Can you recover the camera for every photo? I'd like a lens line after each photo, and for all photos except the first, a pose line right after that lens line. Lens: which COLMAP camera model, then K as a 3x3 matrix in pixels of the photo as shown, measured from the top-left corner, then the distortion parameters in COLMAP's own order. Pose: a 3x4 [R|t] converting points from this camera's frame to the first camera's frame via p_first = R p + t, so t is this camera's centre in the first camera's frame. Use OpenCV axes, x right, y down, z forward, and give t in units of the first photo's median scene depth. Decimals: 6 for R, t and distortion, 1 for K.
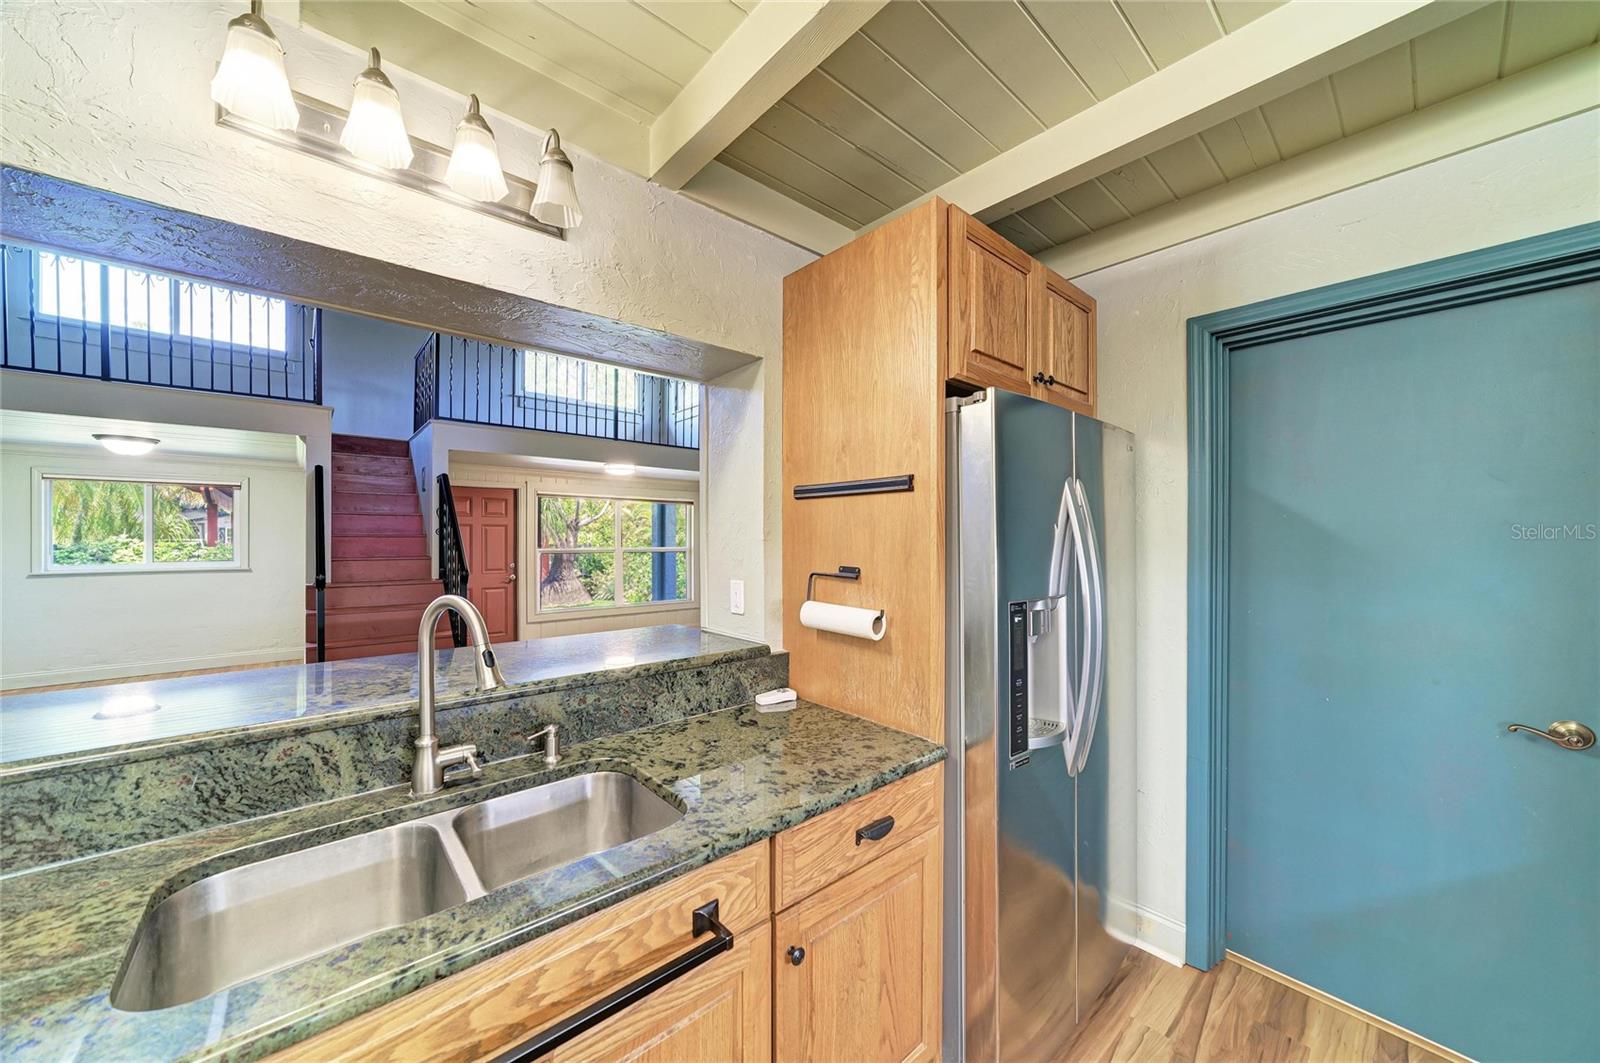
lens RADIAL K [[574.1, 0, 802.3], [0, 574.1, 539.1], [0, 0, 1]] dist [-0.022388, 0.007593]
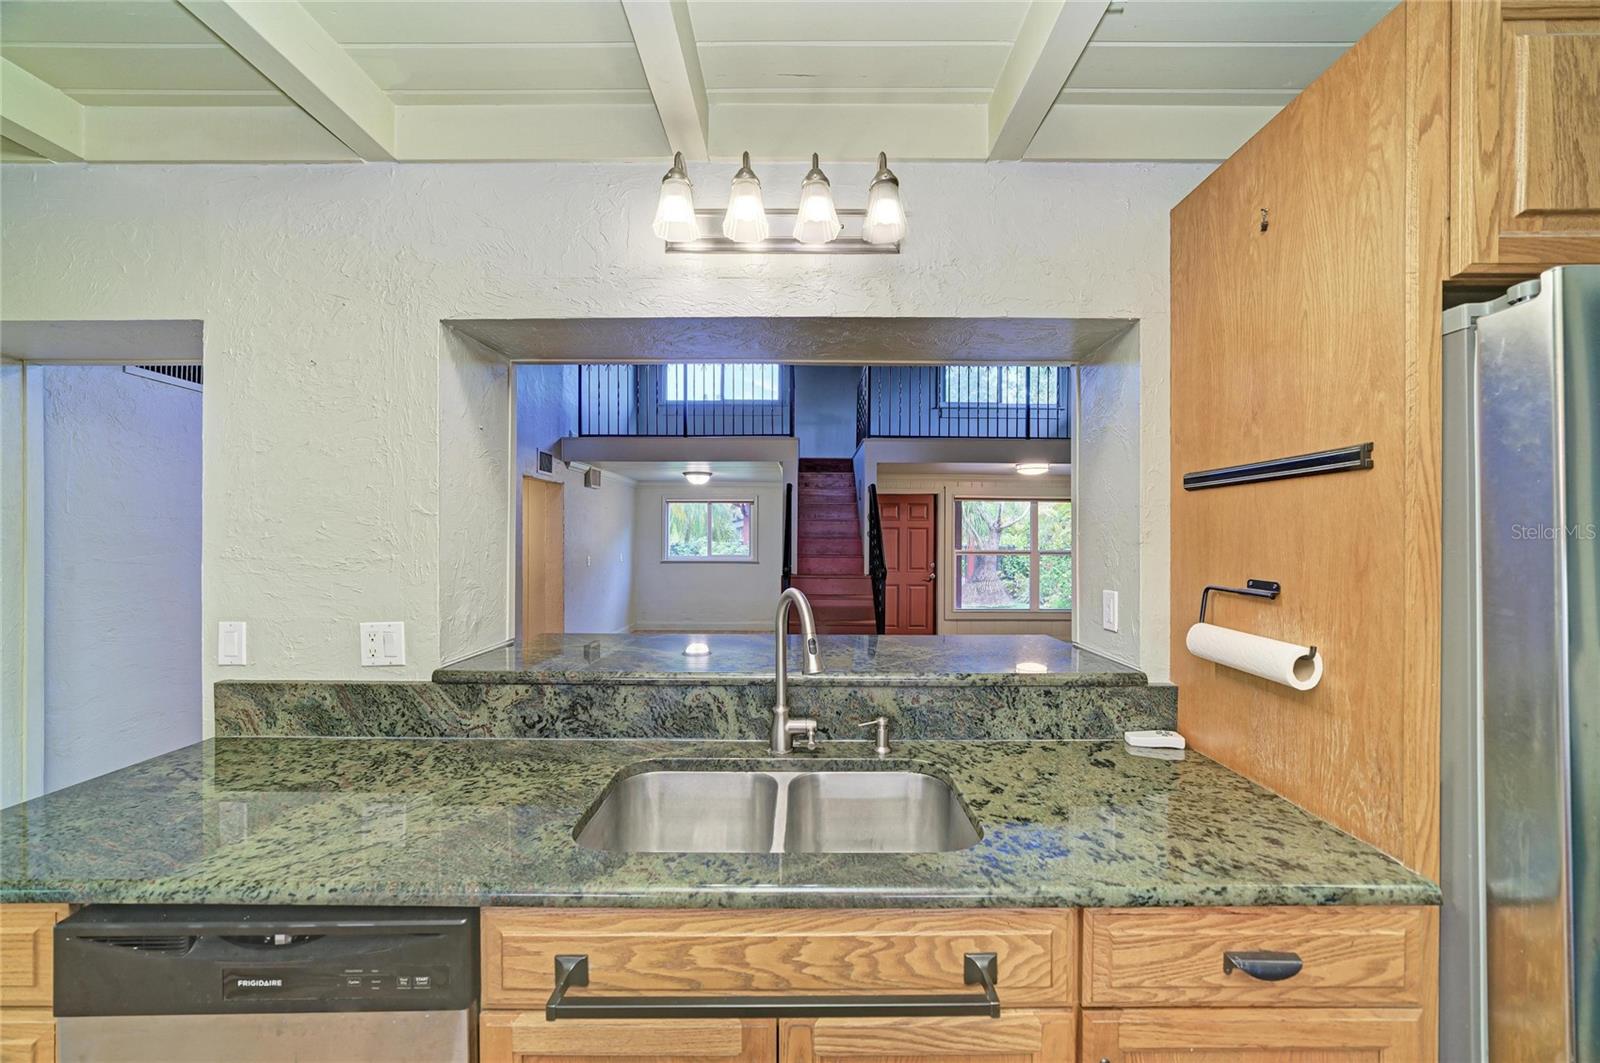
lens RADIAL K [[574.1, 0, 802.3], [0, 574.1, 539.1], [0, 0, 1]] dist [-0.022388, 0.007593]
pose [[0.748832, 0.001884, -0.662757, 0.124158], [-0.003895, 0.999991, -0.001558, -0.000565], [0.662748, 0.003748, 0.748833, 0.090496]]
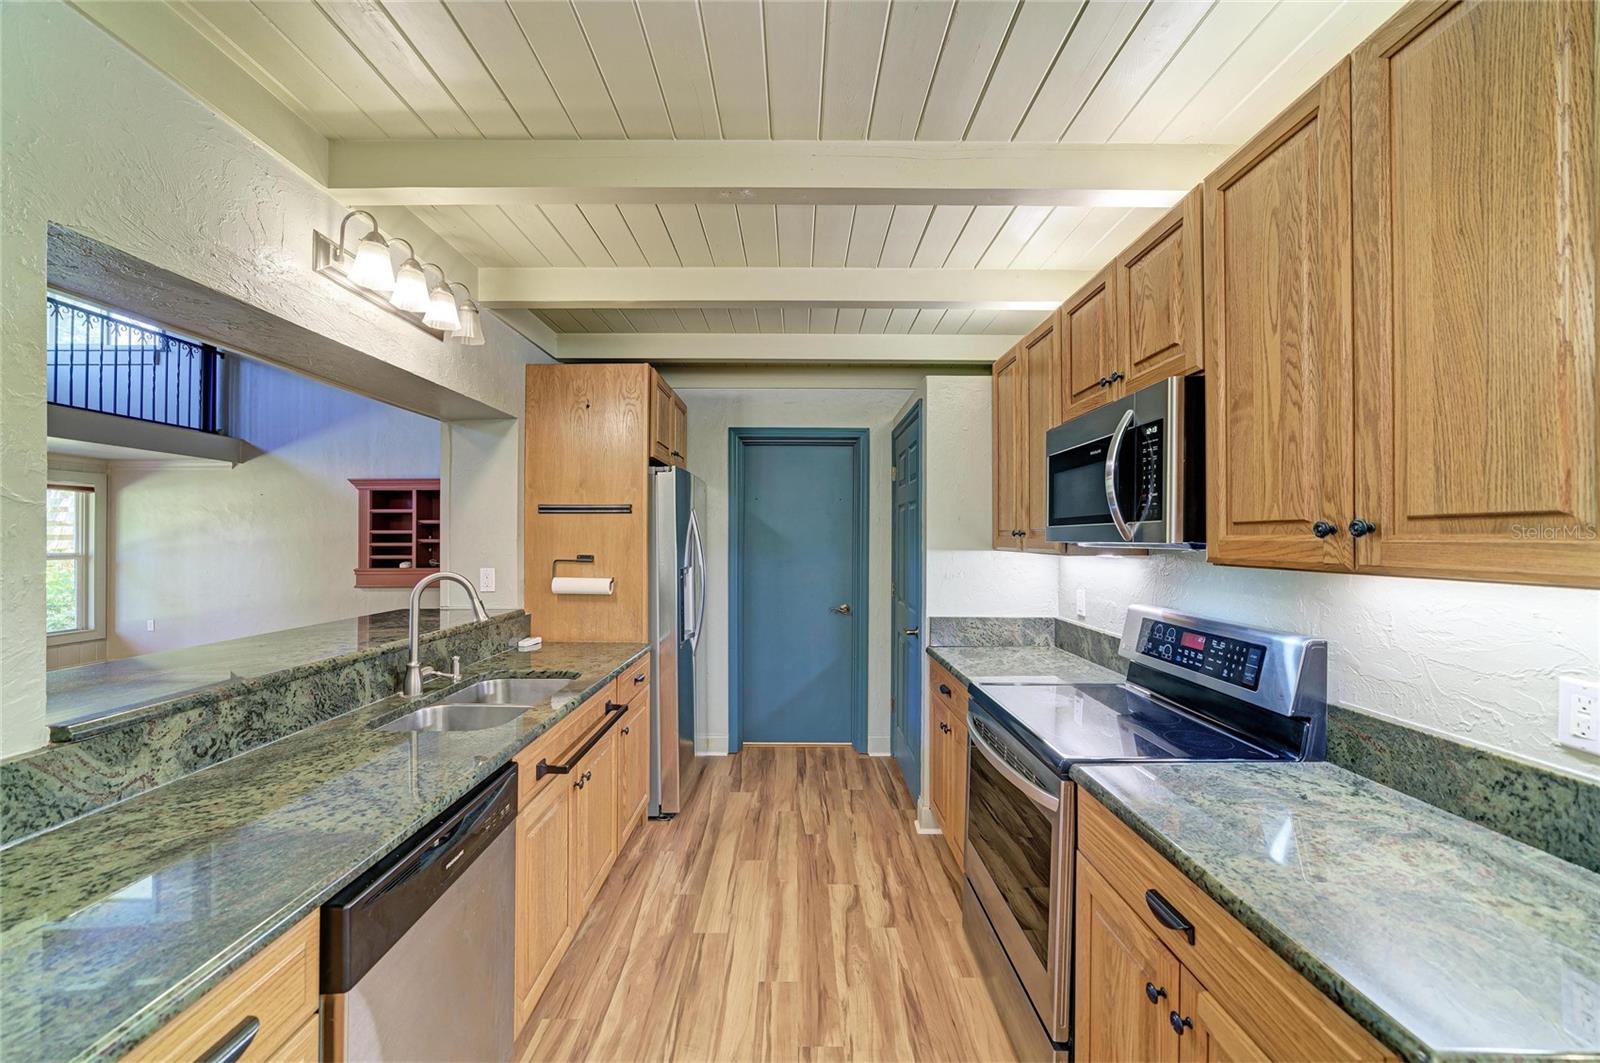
lens RADIAL K [[606.7, 0, 797.3], [0, 606.7, 537.6], [0, 0, 1]] dist [-0.024108, 0.007526]
pose [[0.661929, -0.001606, 0.749565, -0.879471], [0.004103, 0.999990, -0.001481, 0.001772], [-0.749555, 0.004056, 0.661929, -0.684069]]
